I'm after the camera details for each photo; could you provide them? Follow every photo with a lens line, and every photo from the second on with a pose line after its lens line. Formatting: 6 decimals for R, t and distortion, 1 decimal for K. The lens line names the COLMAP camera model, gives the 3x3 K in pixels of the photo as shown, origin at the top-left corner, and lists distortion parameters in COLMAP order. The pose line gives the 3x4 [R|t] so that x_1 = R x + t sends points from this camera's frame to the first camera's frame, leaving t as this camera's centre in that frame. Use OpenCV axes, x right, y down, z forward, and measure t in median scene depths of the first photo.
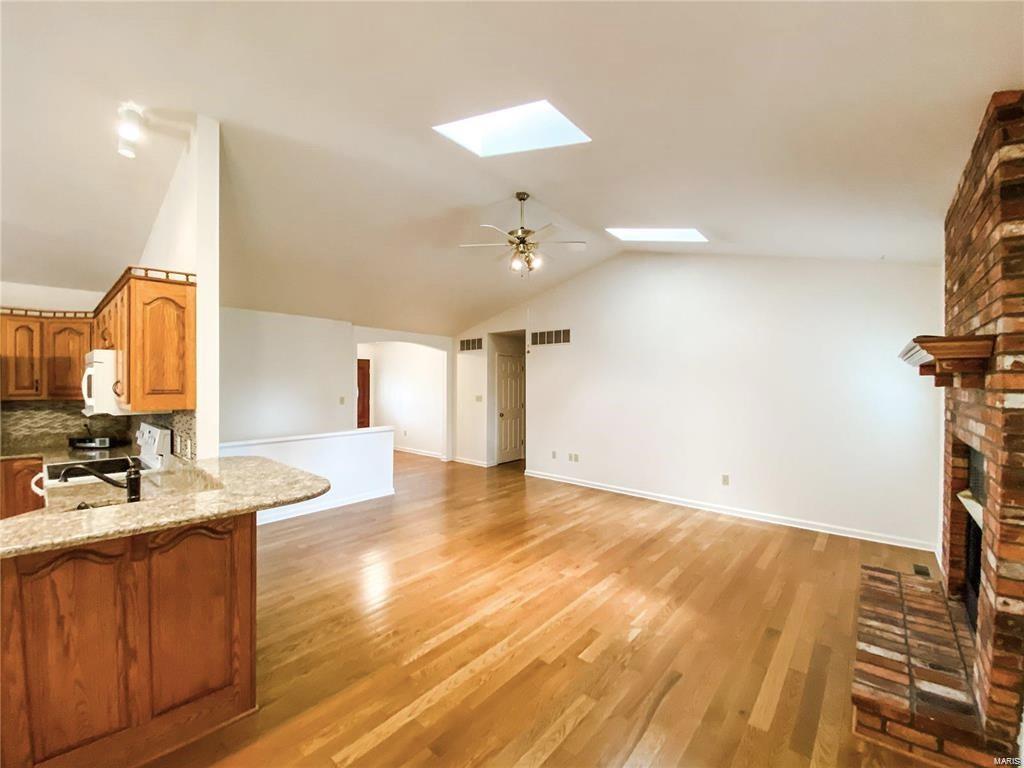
lens RADIAL K [[420.6, 0, 506.0], [0, 420.6, 384.1], [0, 0, 1]] dist [0.006586, -0.010578]
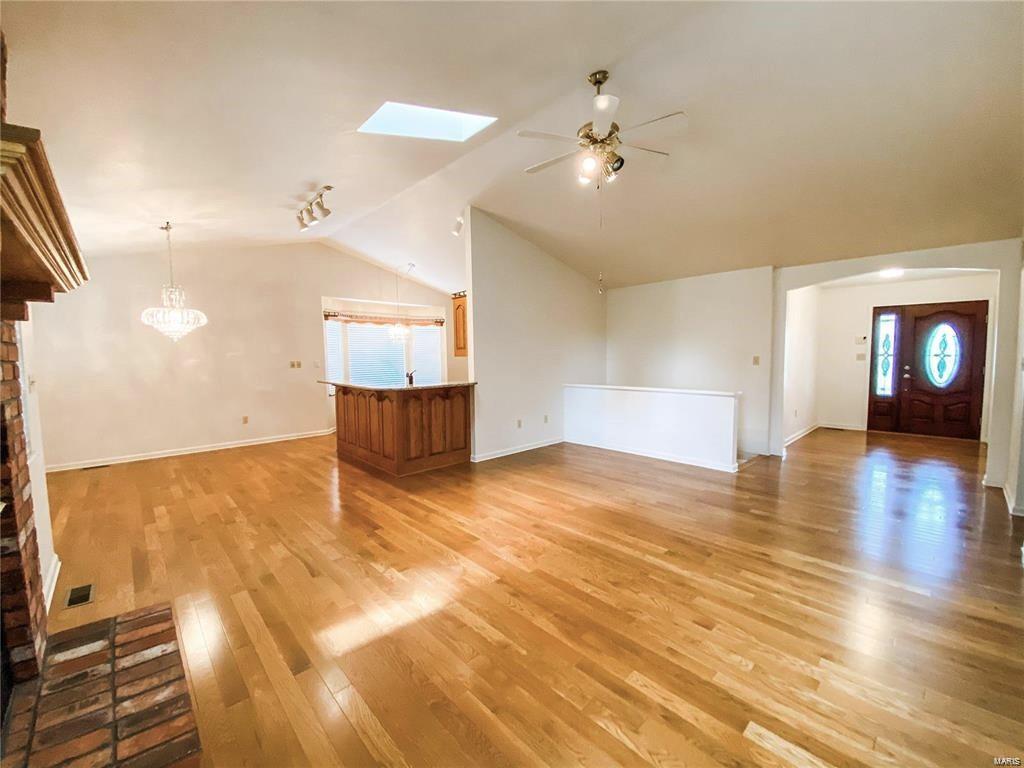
lens RADIAL K [[420.6, 0, 526.6], [0, 420.6, 385.6], [0, 0, 1]] dist [0.006586, -0.010578]
pose [[-0.082241, 0.075218, -0.993770, 1.331700], [0.006681, 0.997167, 0.074922, 0.052595], [0.996590, -0.000478, -0.082511, 1.494289]]
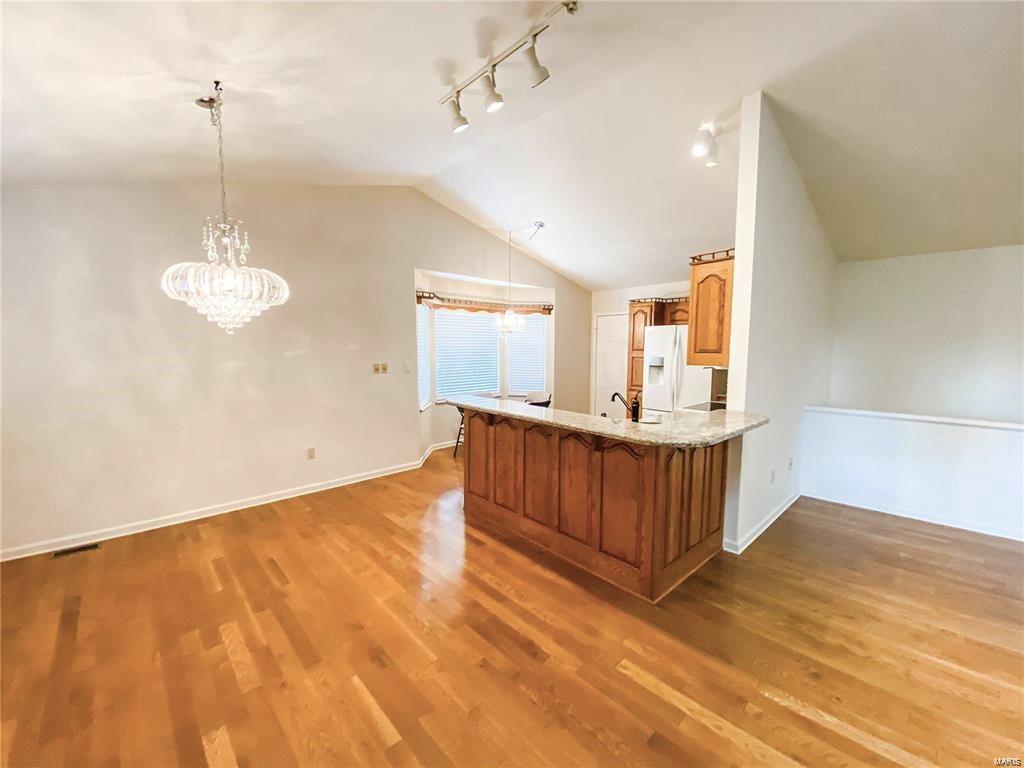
lens RADIAL K [[420.6, 0, 521.6], [0, 420.6, 387.8], [0, 0, 1]] dist [0.006586, -0.010578]
pose [[-0.090864, 0.098413, -0.990989, 0.486439], [-0.007230, 0.995014, 0.099475, 0.006279], [0.995837, 0.016203, -0.089699, 0.542948]]
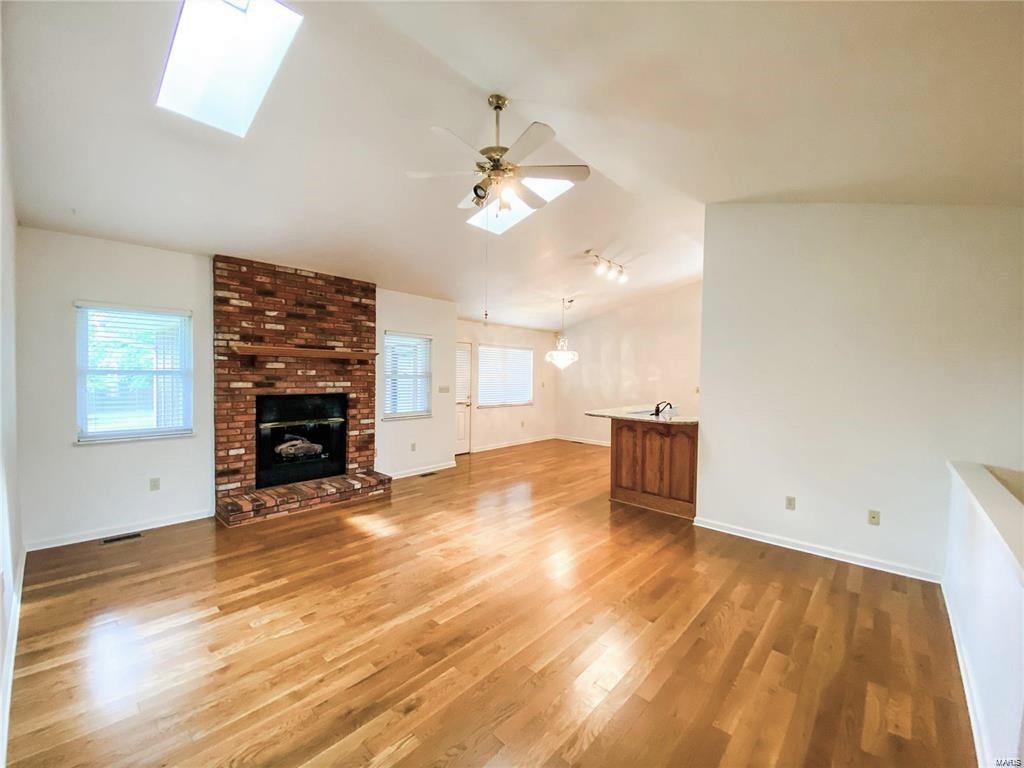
lens RADIAL K [[420.6, 0, 493.4], [0, 420.6, 369.7], [0, 0, 1]] dist [0.006586, -0.010578]
pose [[-0.998759, -0.016978, 0.046820, 0.004192], [-0.017152, 0.999847, -0.003319, -0.000278], [-0.046756, -0.004118, -0.998898, 2.783295]]
